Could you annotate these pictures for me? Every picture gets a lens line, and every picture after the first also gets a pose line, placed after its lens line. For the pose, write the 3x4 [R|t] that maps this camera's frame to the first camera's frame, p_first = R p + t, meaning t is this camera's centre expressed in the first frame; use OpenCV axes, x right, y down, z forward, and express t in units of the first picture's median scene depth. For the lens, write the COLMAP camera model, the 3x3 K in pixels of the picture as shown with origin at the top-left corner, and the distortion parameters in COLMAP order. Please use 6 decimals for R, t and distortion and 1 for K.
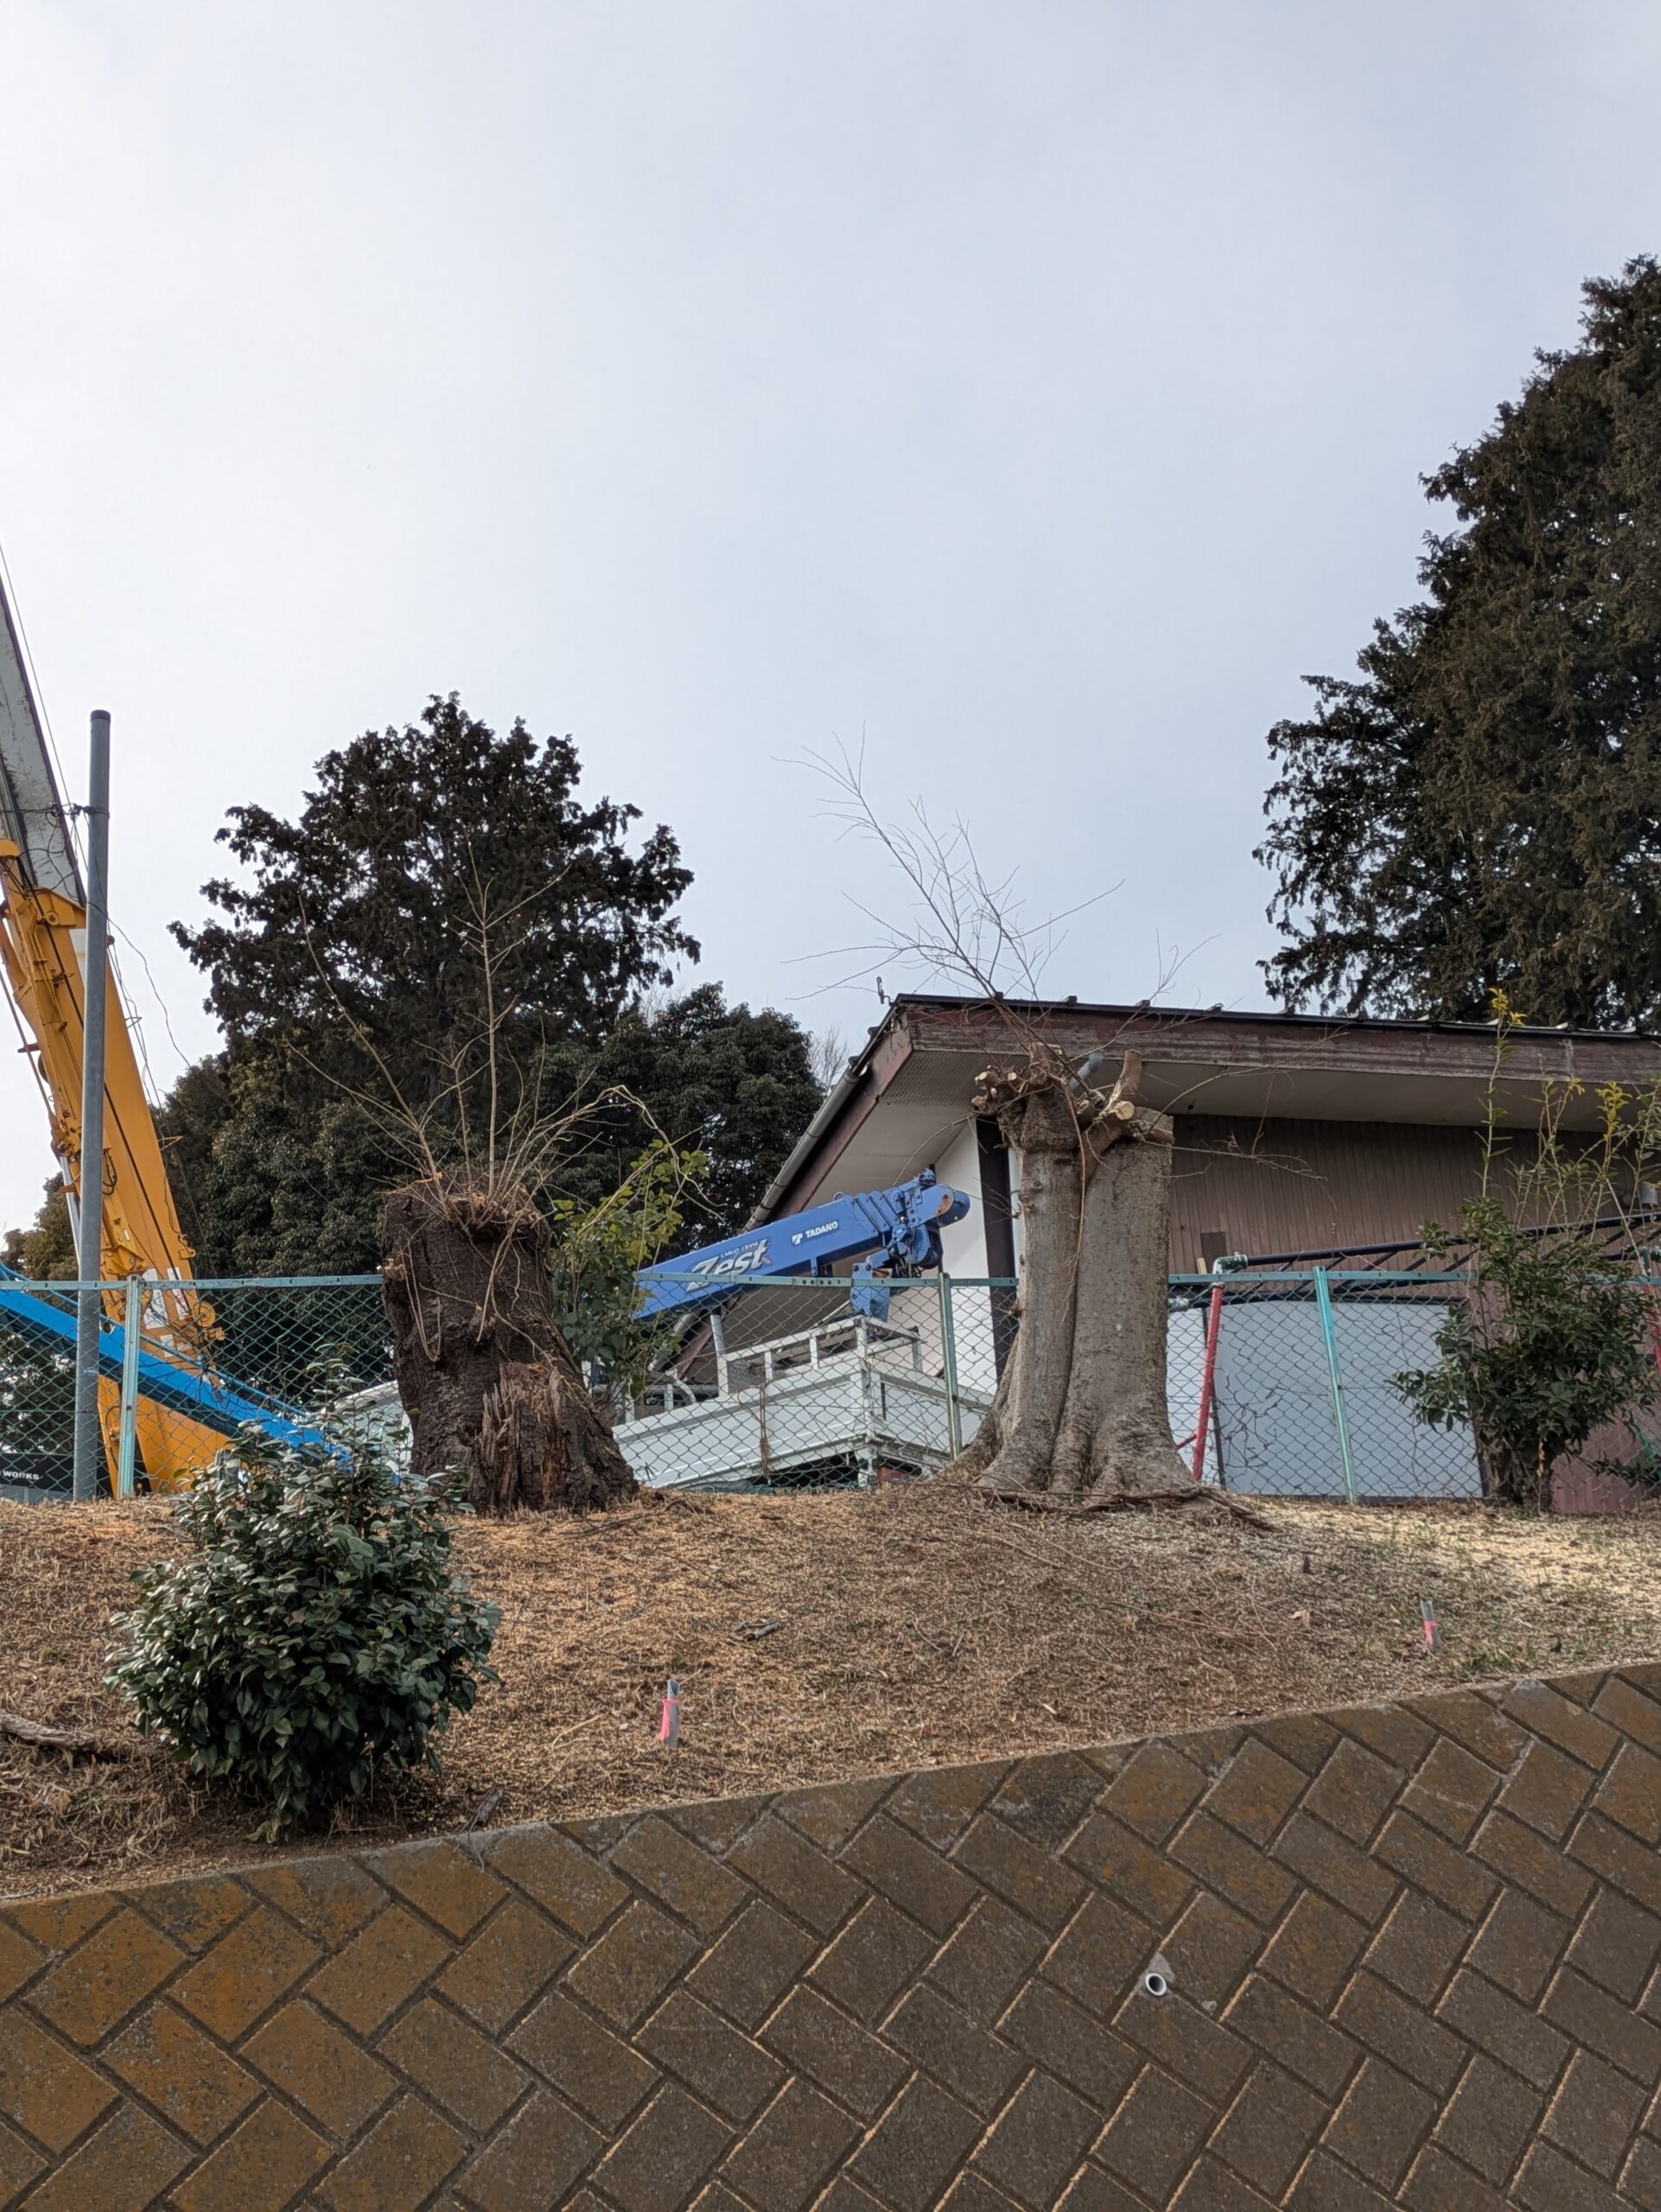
lens RADIAL K [[2892.6, 0, 830.5], [0, 2892.6, 1106.0], [0, 0, 1]] dist [0.180857, -0.558617]
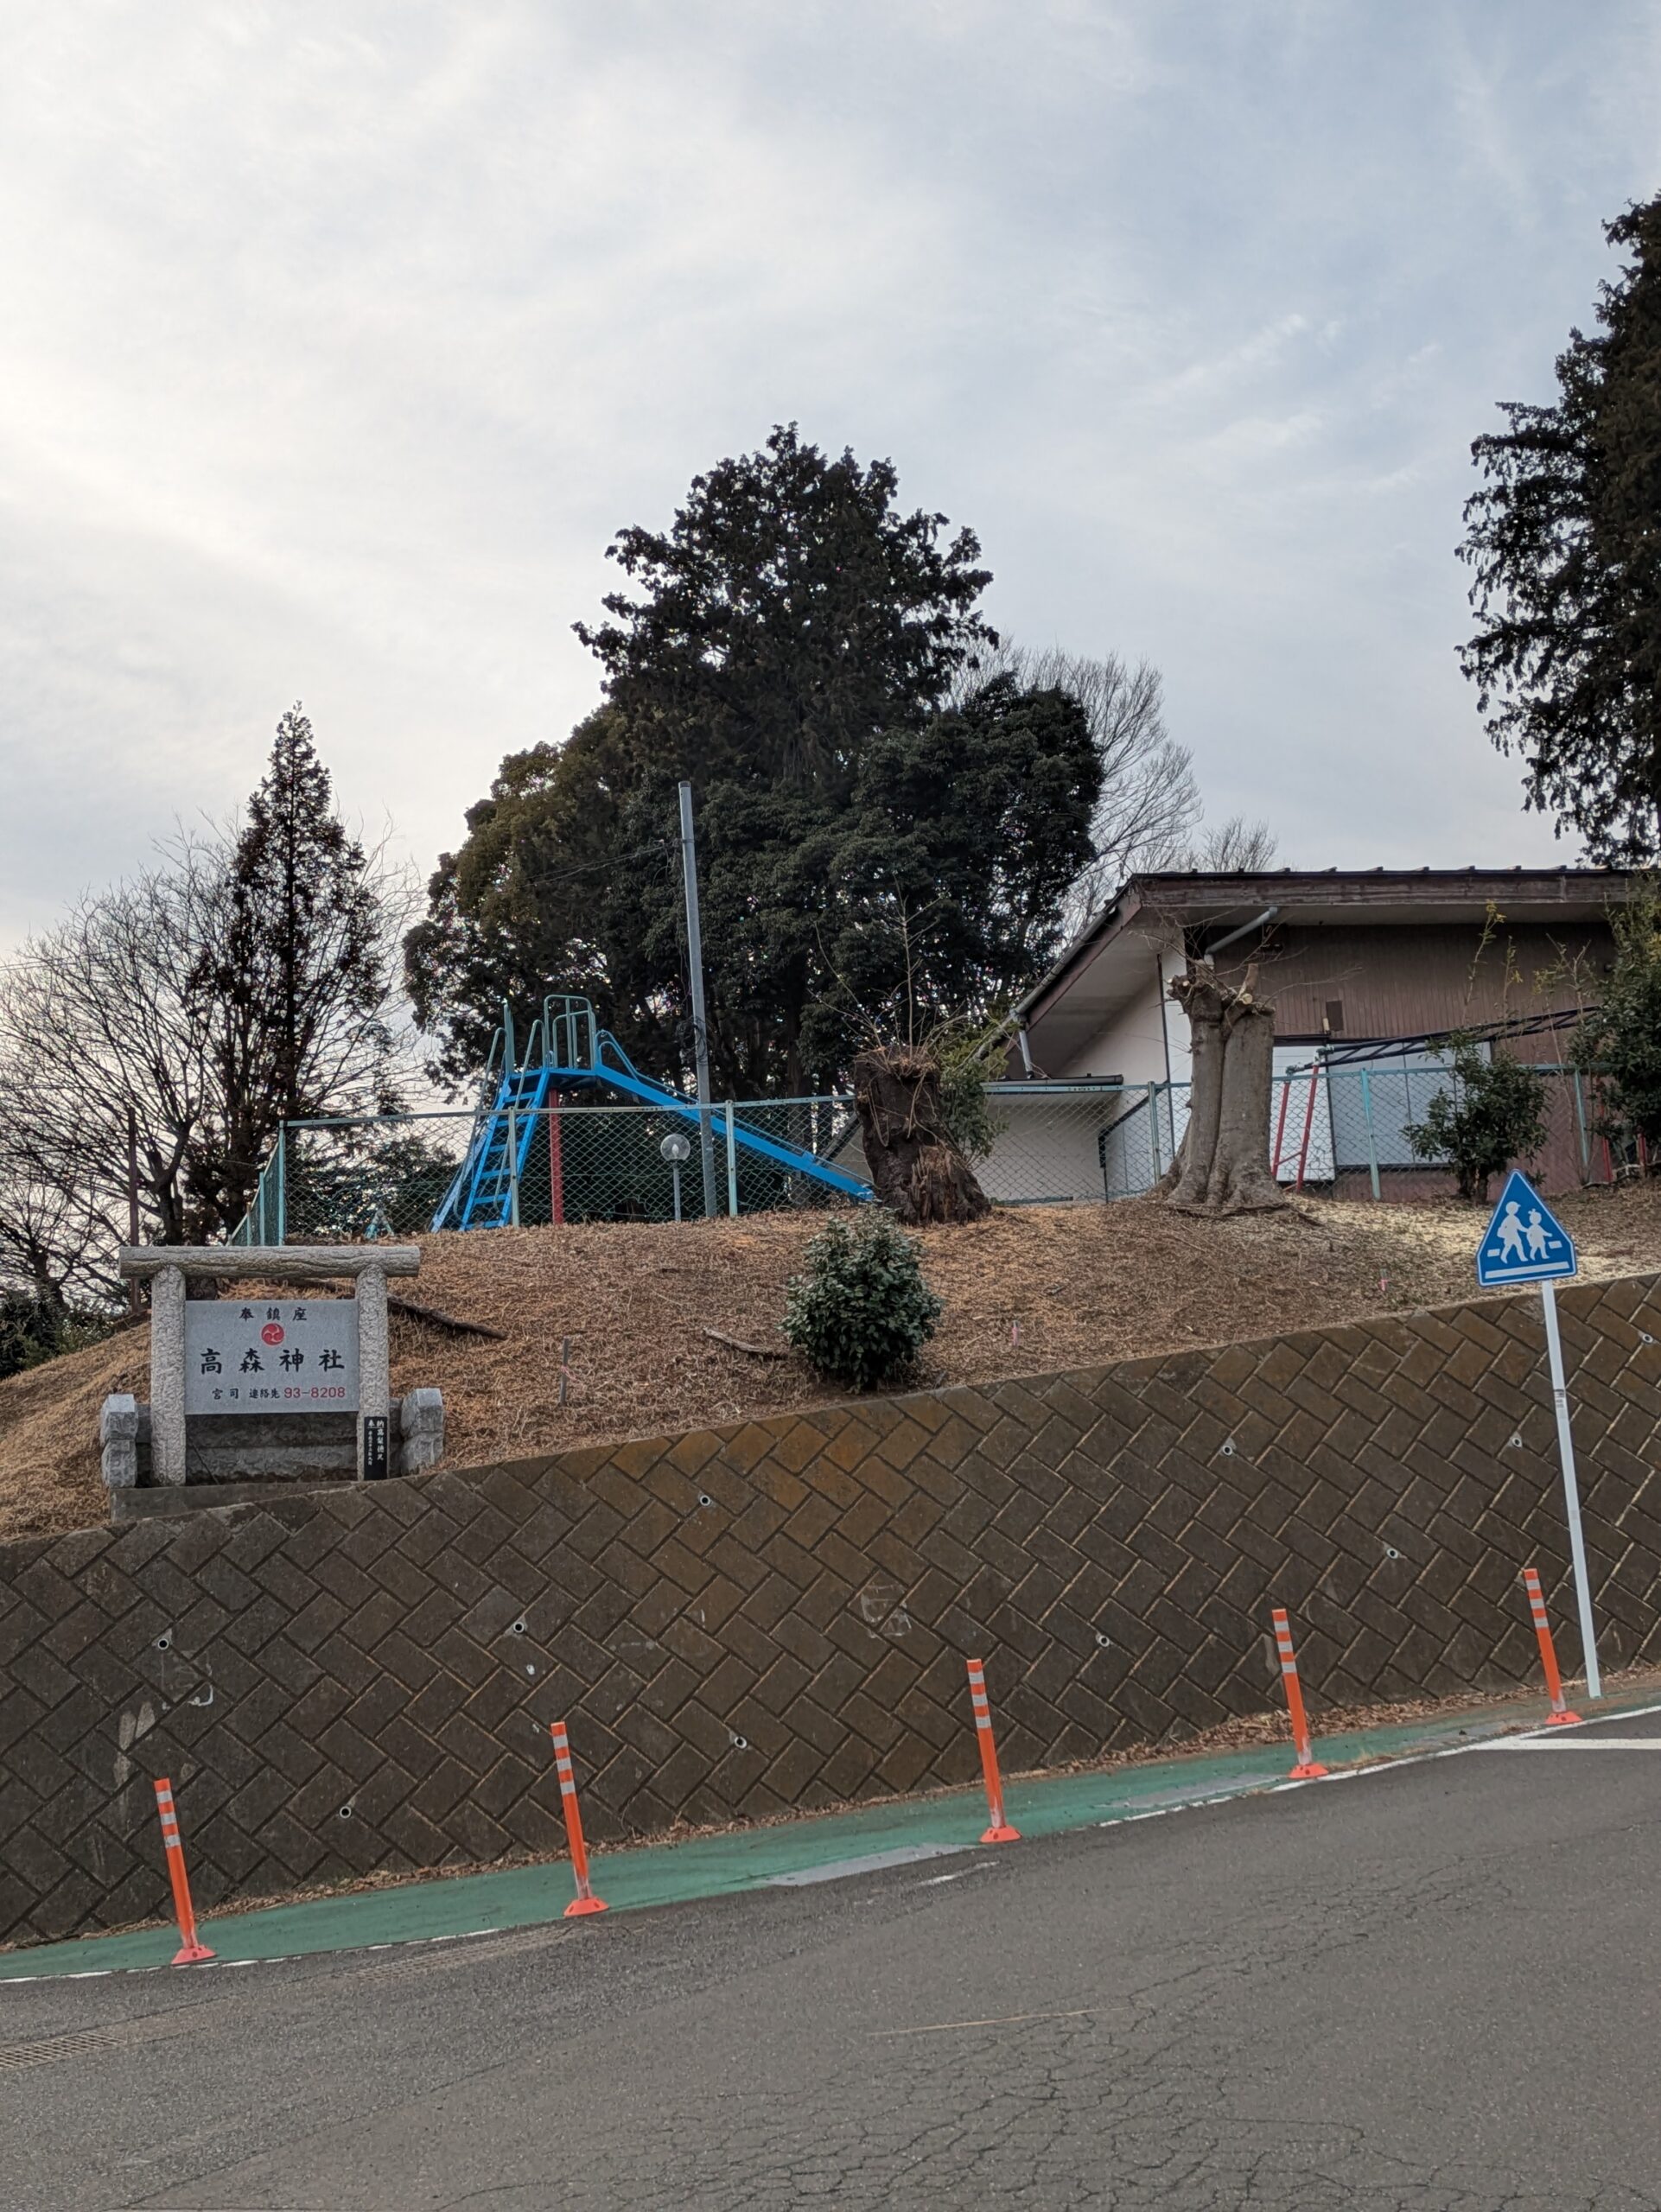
lens RADIAL K [[2892.6, 0, 830.5], [0, 2892.6, 1106.0], [0, 0, 1]] dist [0.180857, -0.558617]
pose [[0.994649, -0.013462, -0.102435, 0.025625], [0.031332, 0.984087, 0.174902, -0.264631], [0.098450, -0.177175, 0.979243, -0.859184]]
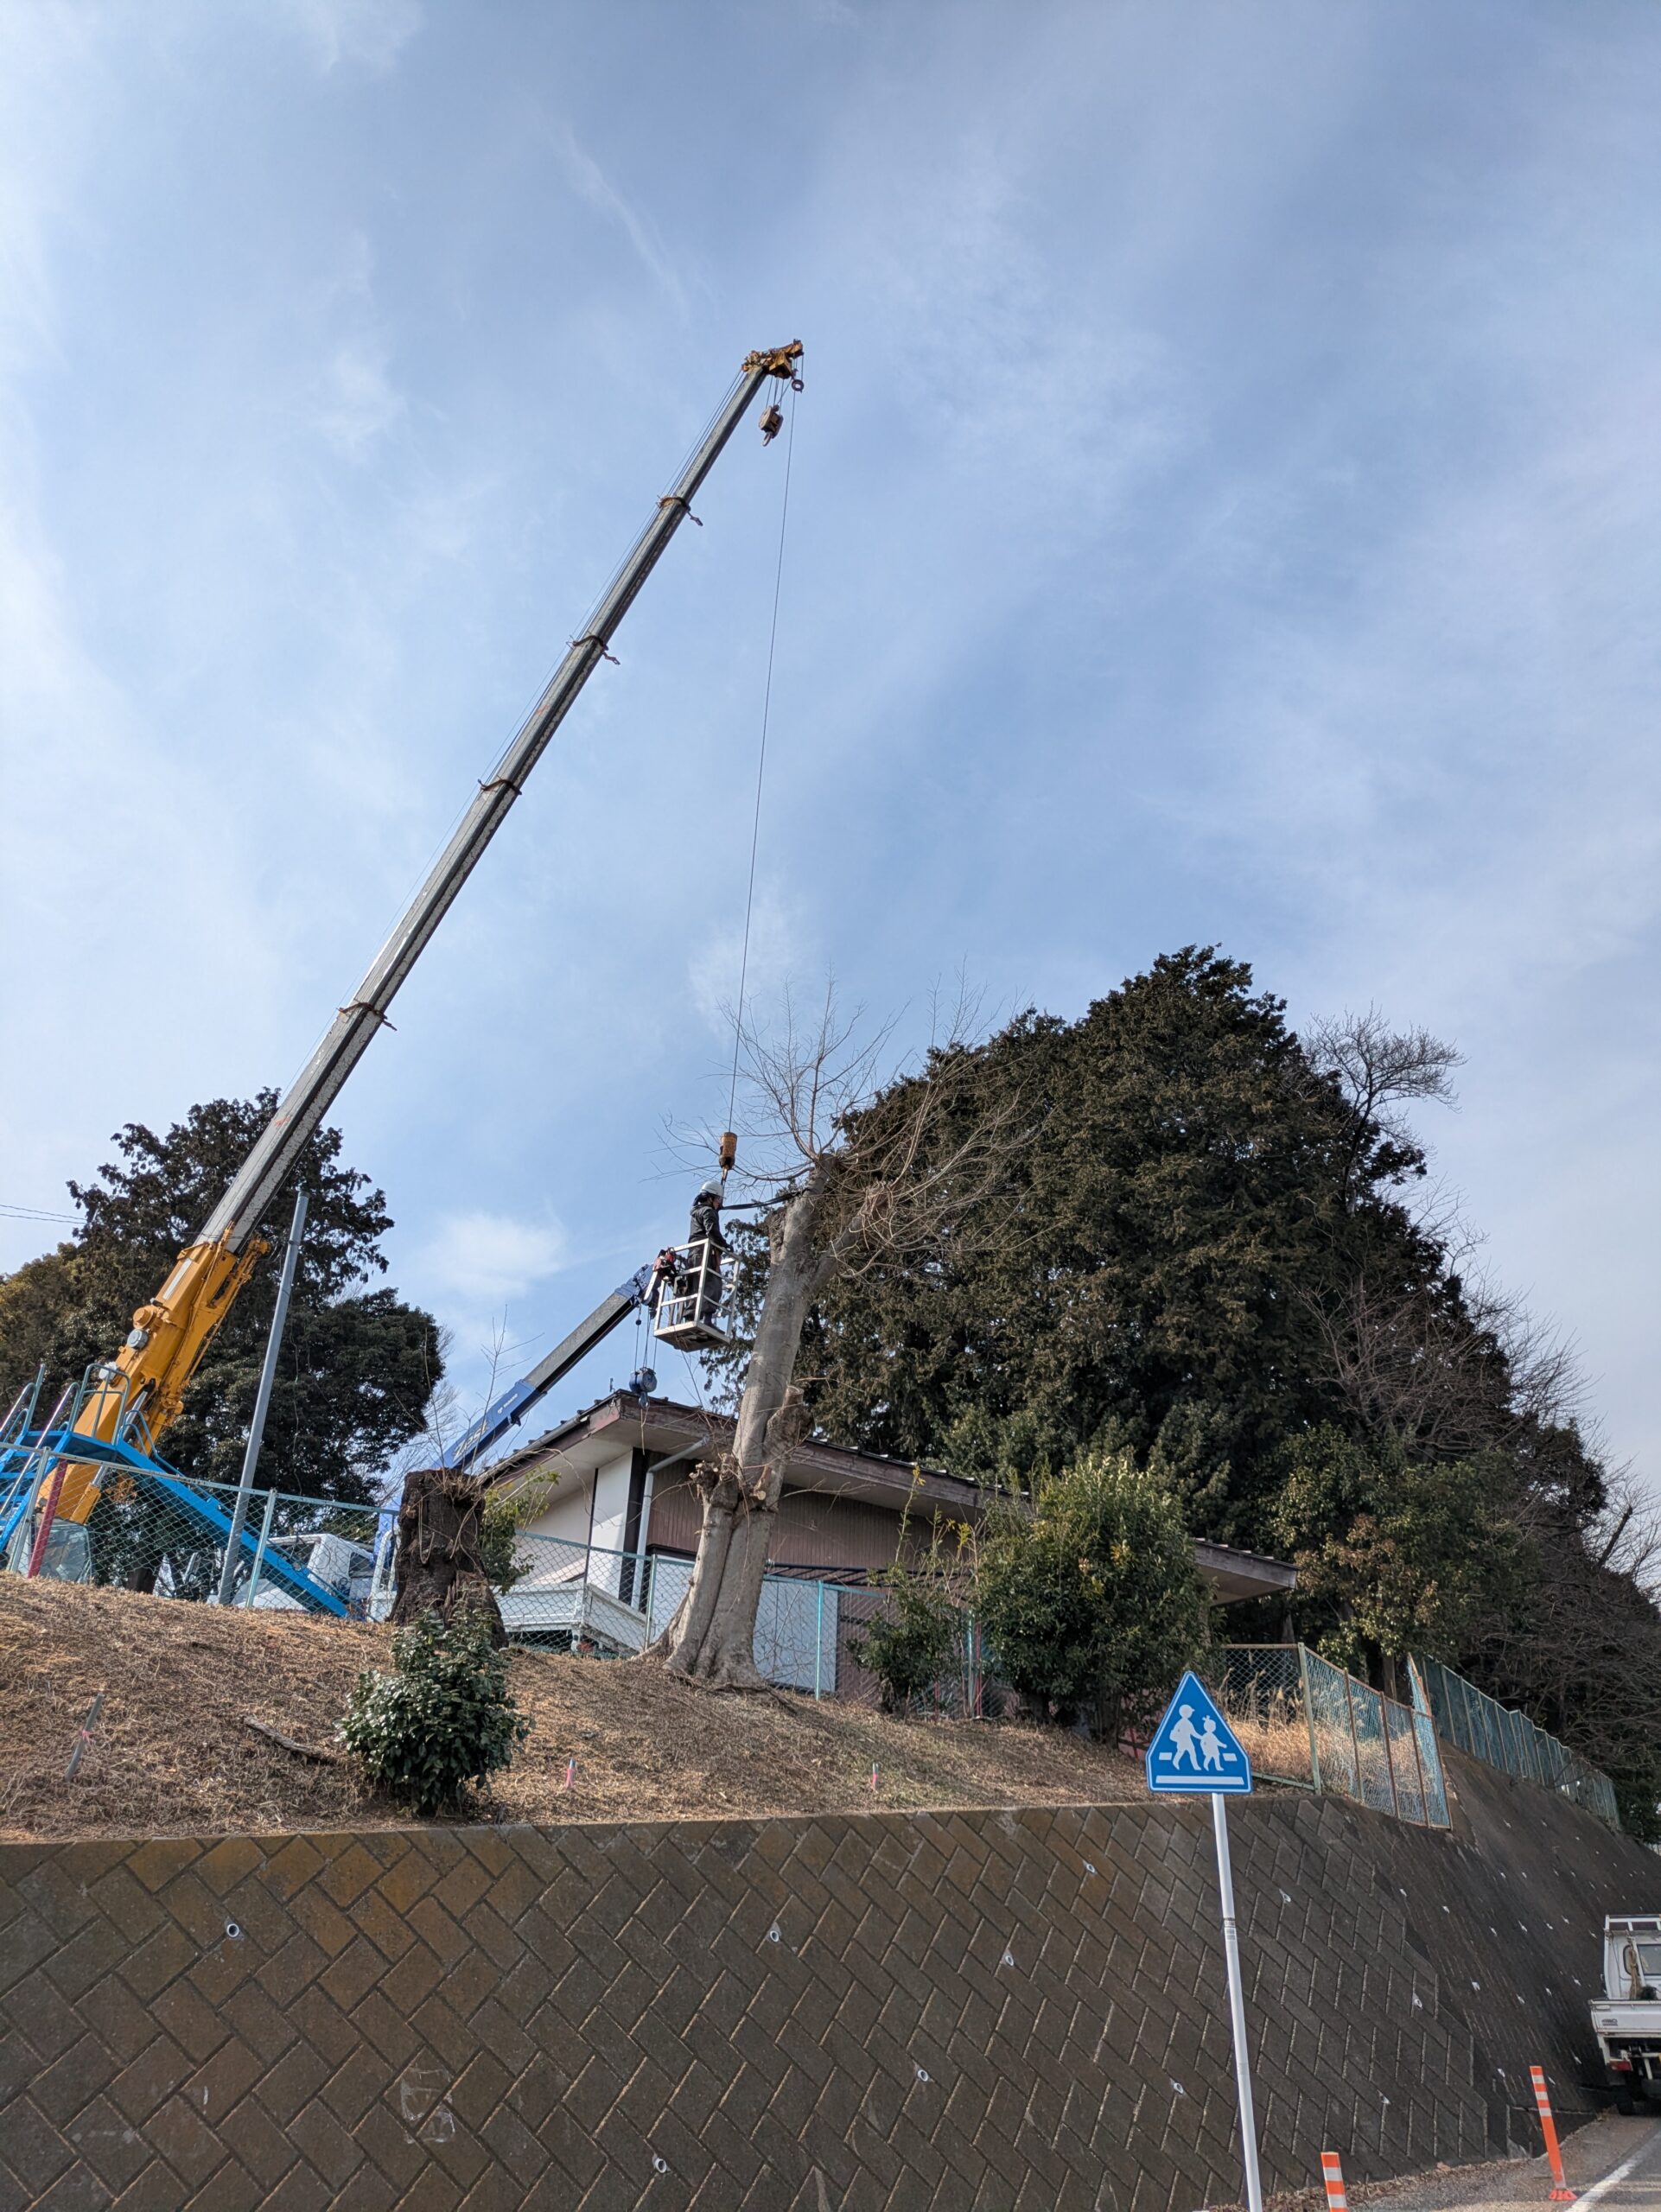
lens RADIAL K [[1700.4, 0, 833.9], [0, 1700.4, 1123.7], [0, 0, 1]] dist [0.066267, -0.070601]
pose [[0.939850, 0.241073, 0.242002, -0.214871], [-0.203708, 0.964260, -0.169428, -0.058987], [-0.274198, 0.109939, 0.955369, -0.230650]]
